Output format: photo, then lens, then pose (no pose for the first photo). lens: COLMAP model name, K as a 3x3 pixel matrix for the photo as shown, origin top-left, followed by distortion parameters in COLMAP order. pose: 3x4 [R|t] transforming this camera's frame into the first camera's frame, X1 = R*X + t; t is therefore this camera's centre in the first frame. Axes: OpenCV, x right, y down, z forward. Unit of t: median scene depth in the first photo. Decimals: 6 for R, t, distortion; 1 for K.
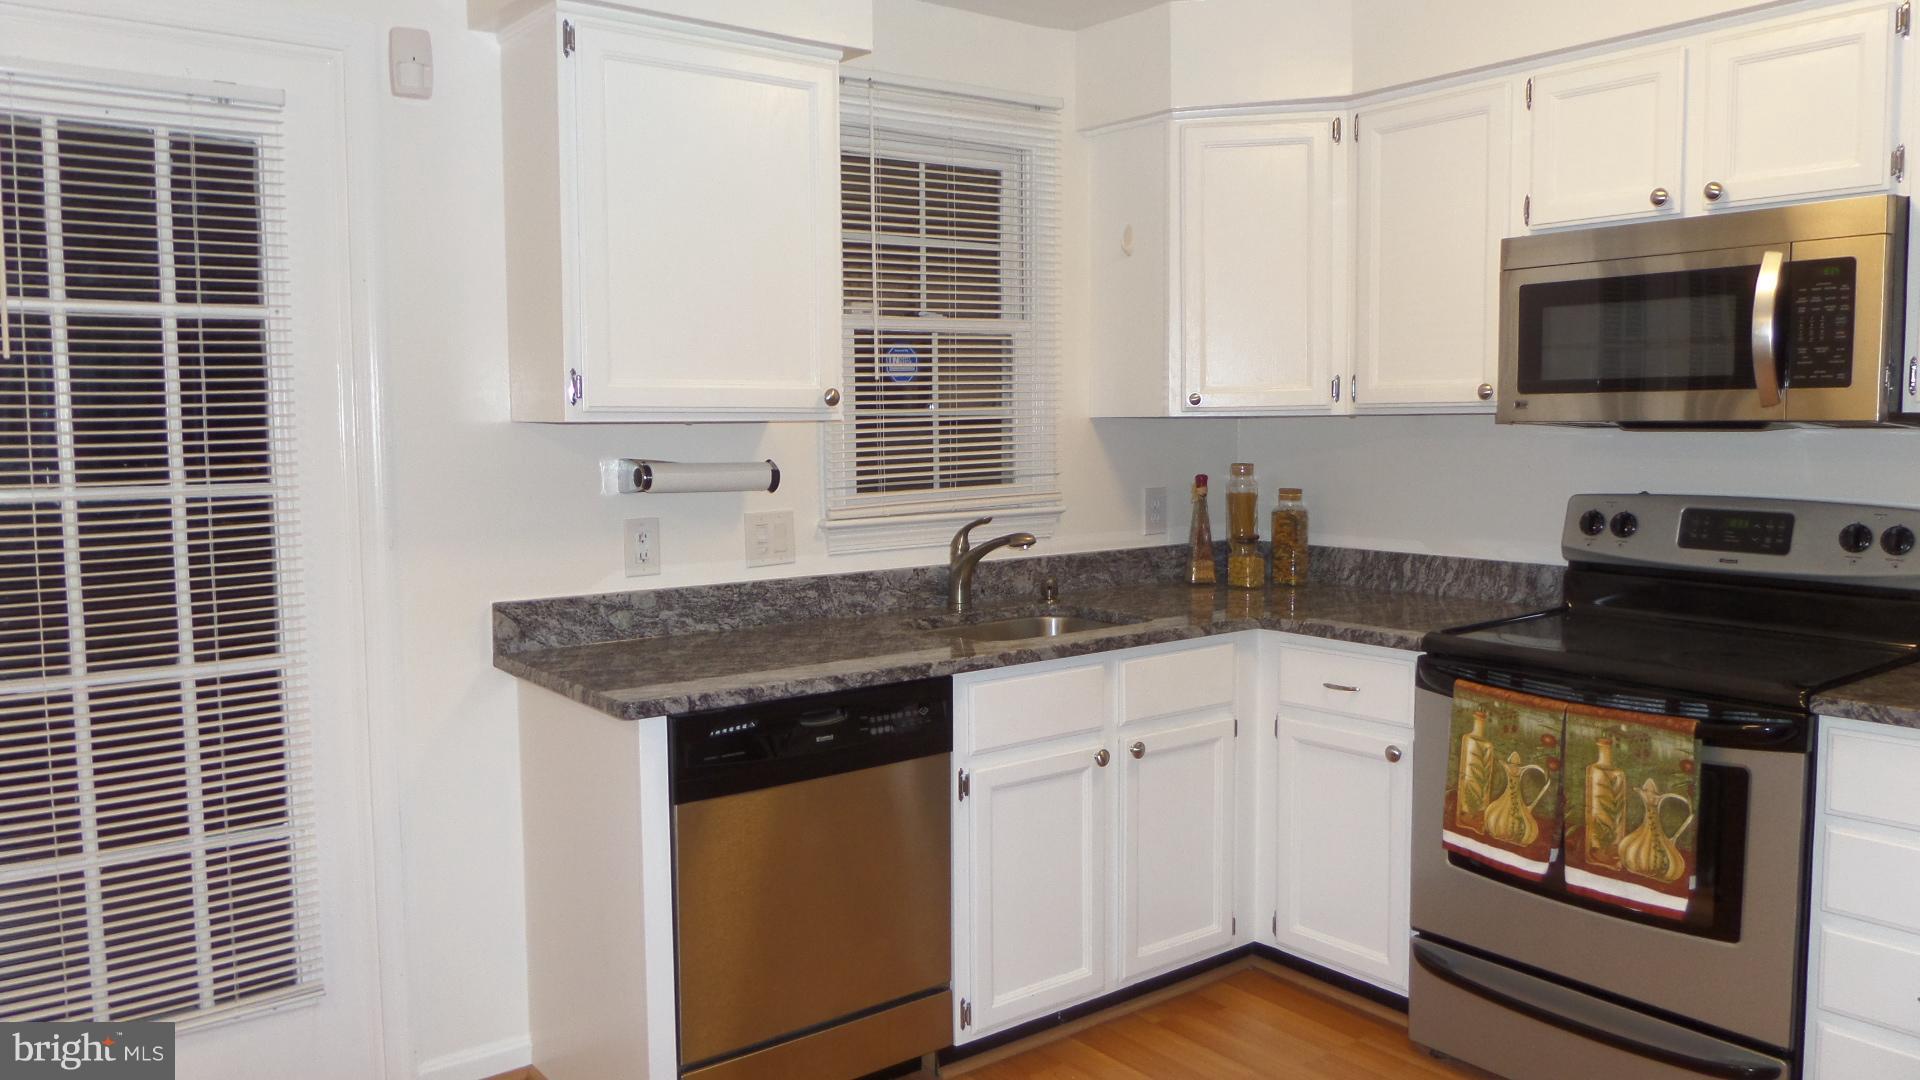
lens RADIAL K [[1400.7, 0, 961.1], [0, 1400.7, 530.5], [0, 0, 1]] dist [0.038845, -0.090554]
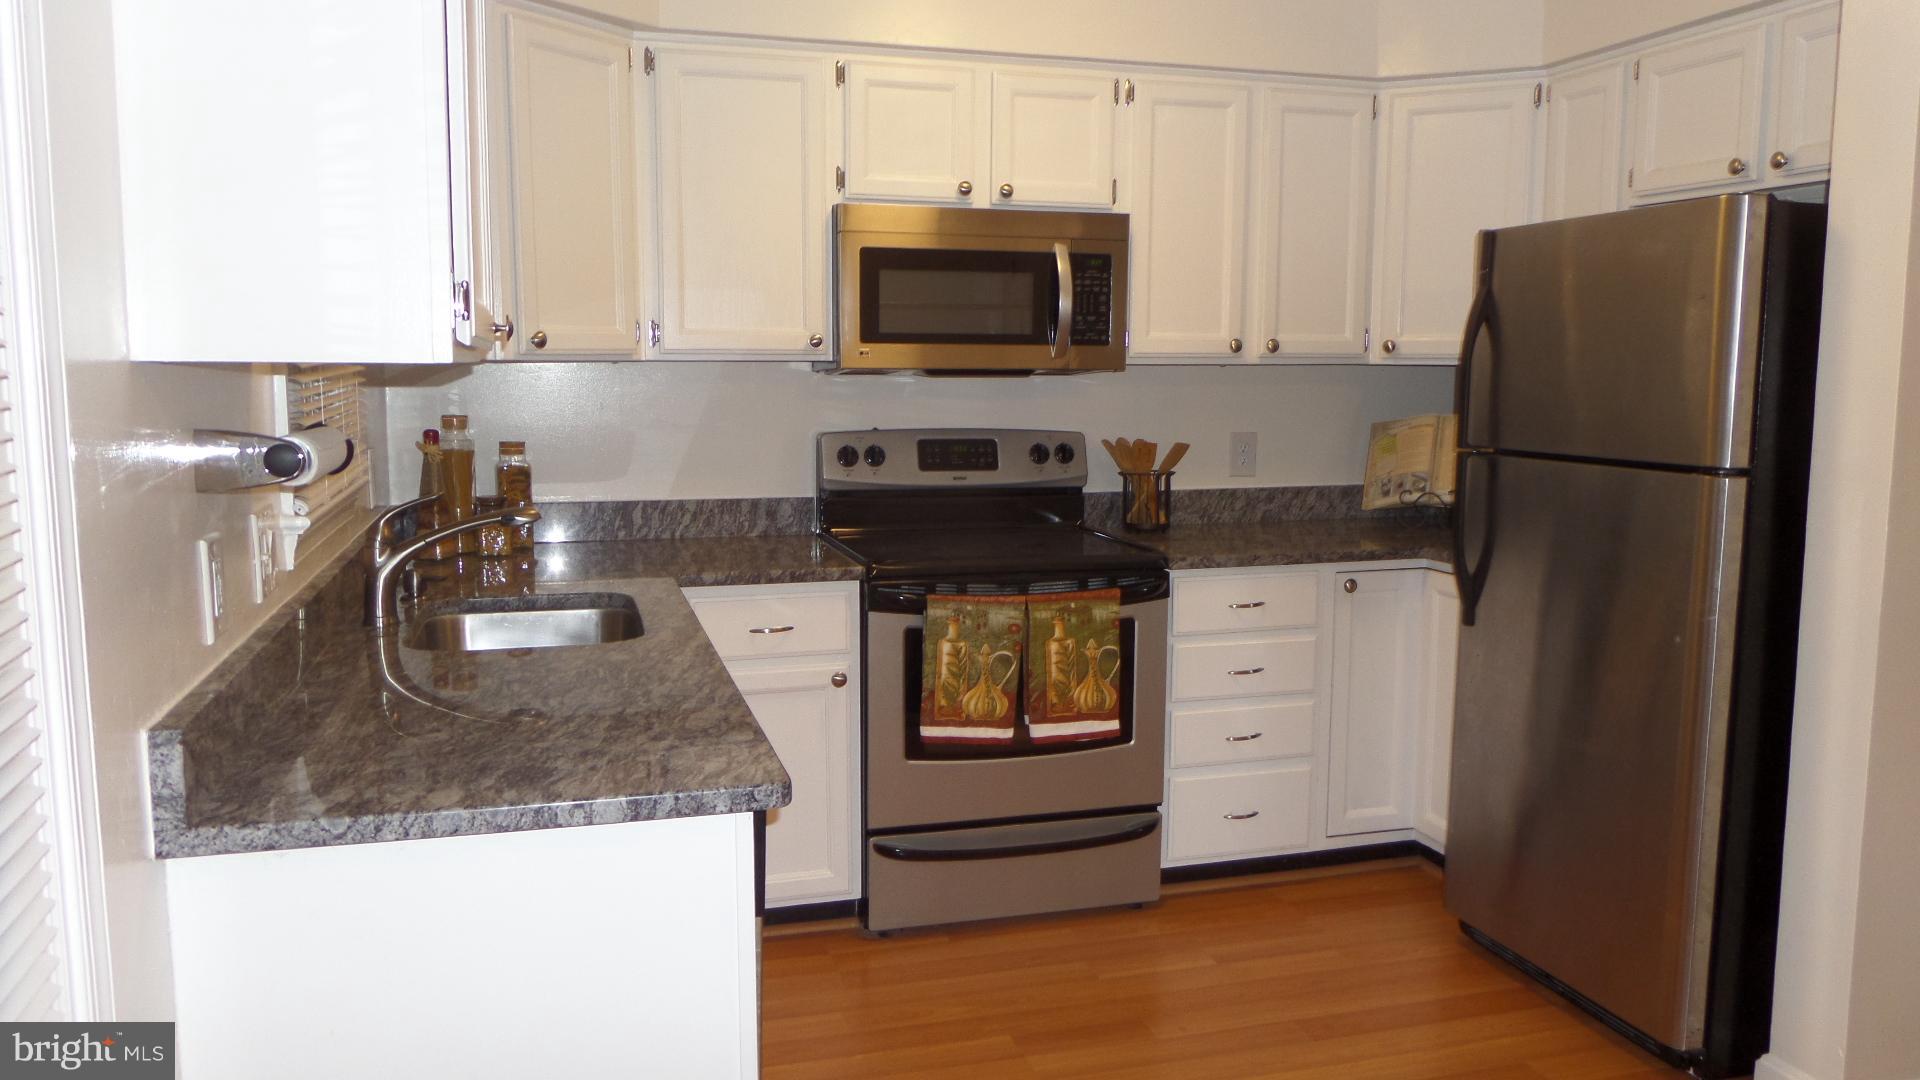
lens RADIAL K [[1400.7, 0, 961.1], [0, 1400.7, 530.5], [0, 0, 1]] dist [0.038845, -0.090554]
pose [[0.355399, -0.101723, 0.929163, -0.682921], [0.067881, 0.994245, 0.082884, -0.038583], [-0.932247, 0.033616, 0.360258, 0.558119]]
